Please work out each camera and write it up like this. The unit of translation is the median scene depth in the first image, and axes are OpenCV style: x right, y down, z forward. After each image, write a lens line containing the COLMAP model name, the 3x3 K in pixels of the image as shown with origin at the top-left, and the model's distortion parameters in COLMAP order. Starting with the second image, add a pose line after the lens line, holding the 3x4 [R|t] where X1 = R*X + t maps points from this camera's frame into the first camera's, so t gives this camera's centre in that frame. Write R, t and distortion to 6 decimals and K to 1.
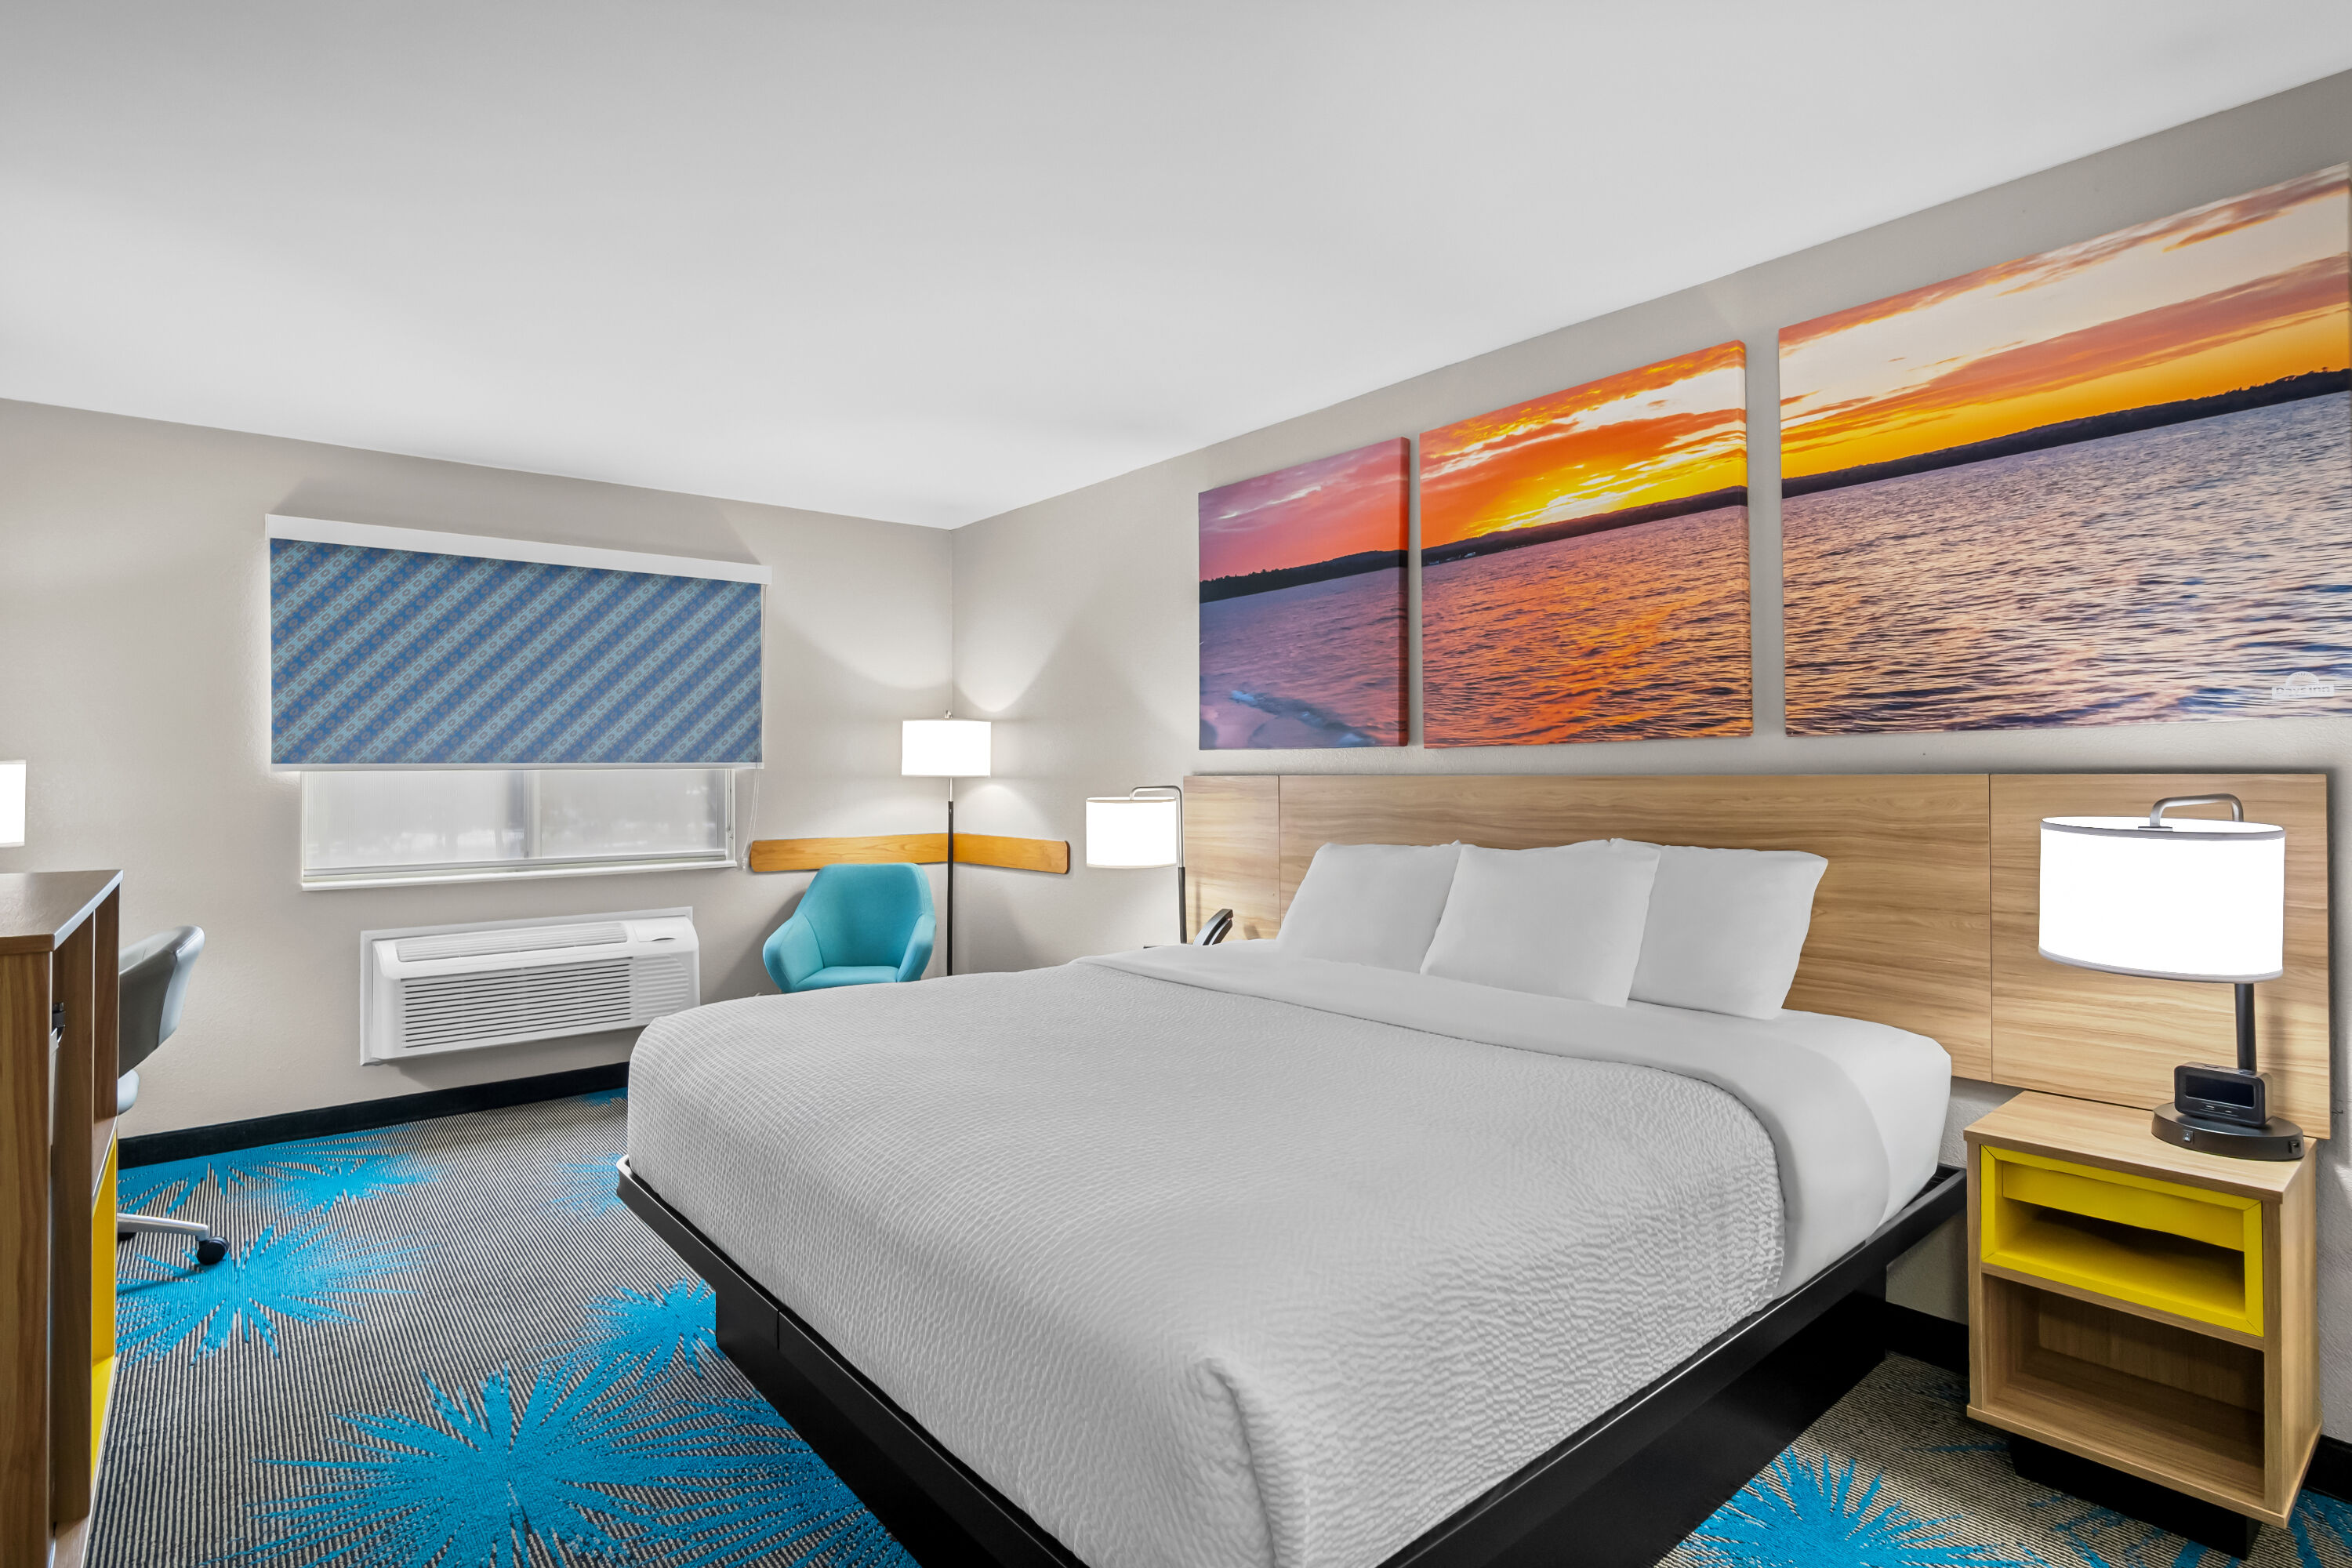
lens RADIAL K [[1146.6, 0, 1166.7], [0, 1146.6, 792.5], [0, 0, 1]] dist [-0.003384, -0.001046]
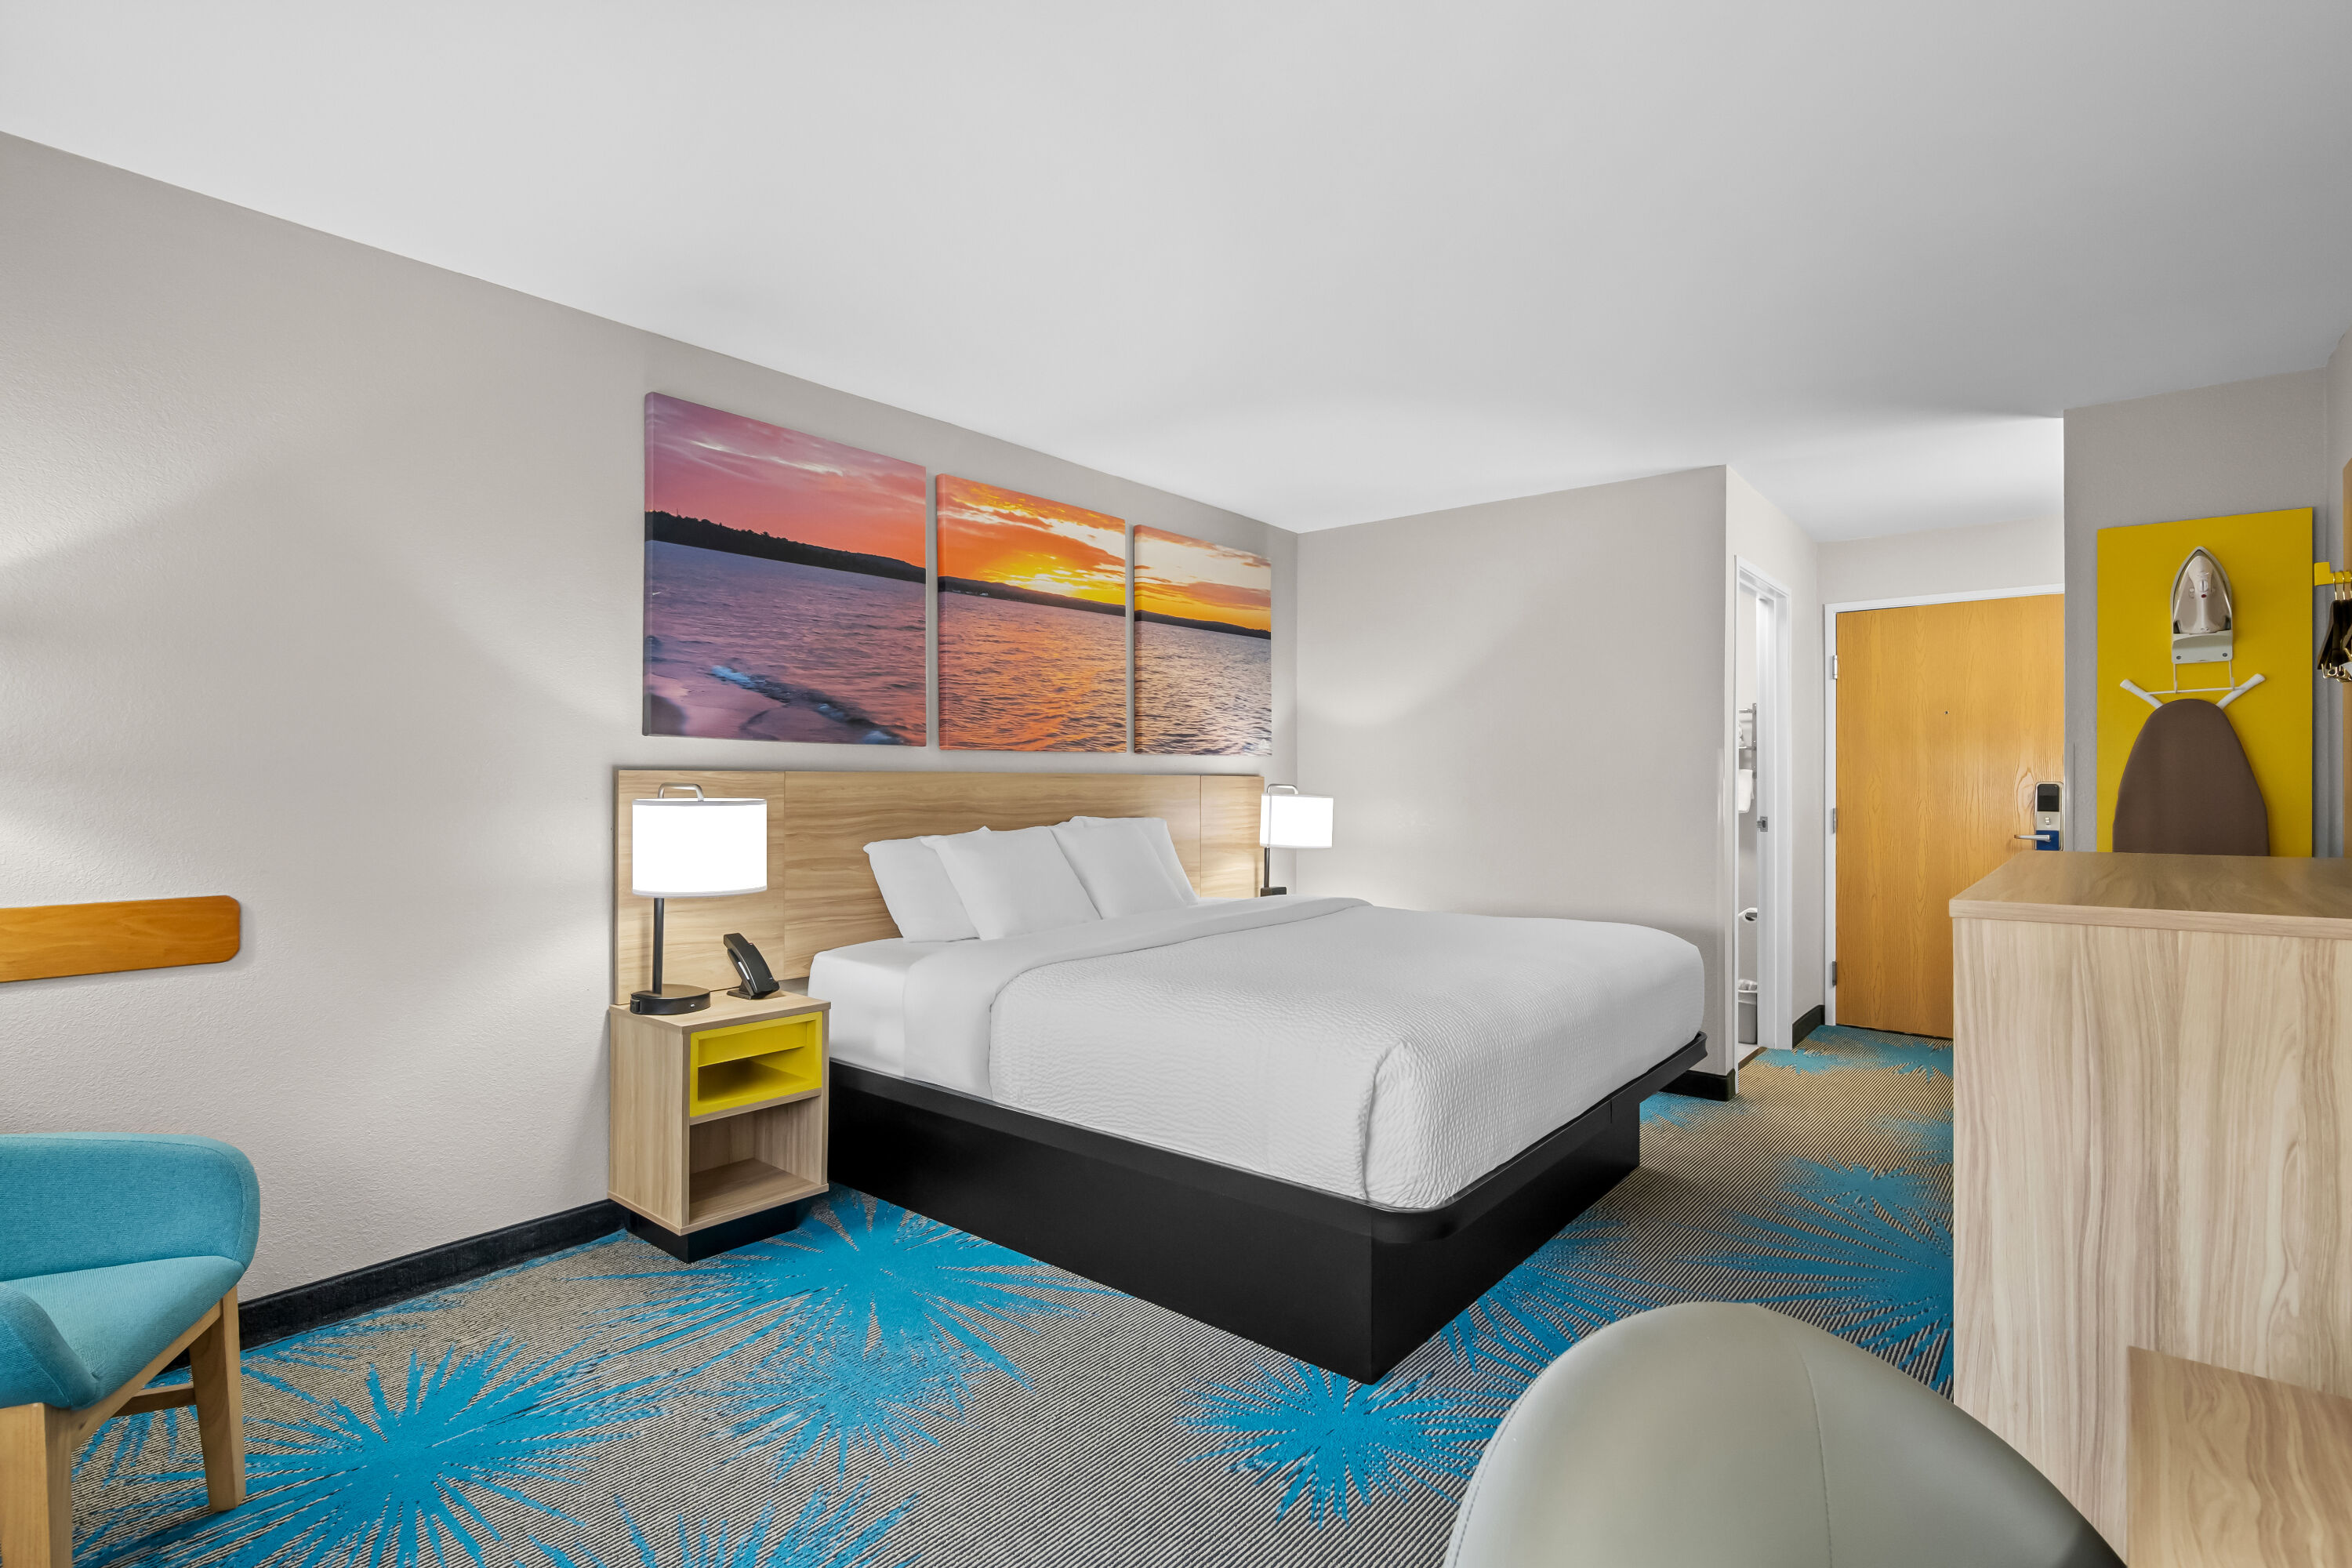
lens RADIAL K [[1146.6, 0, 1166.7], [0, 1146.6, 792.5], [0, 0, 1]] dist [-0.003384, -0.001046]
pose [[-0.184646, -0.019529, 0.982611, -1.013966], [-0.001274, 0.999806, 0.019632, -0.019329], [-0.982804, 0.002373, -0.184635, 1.061770]]
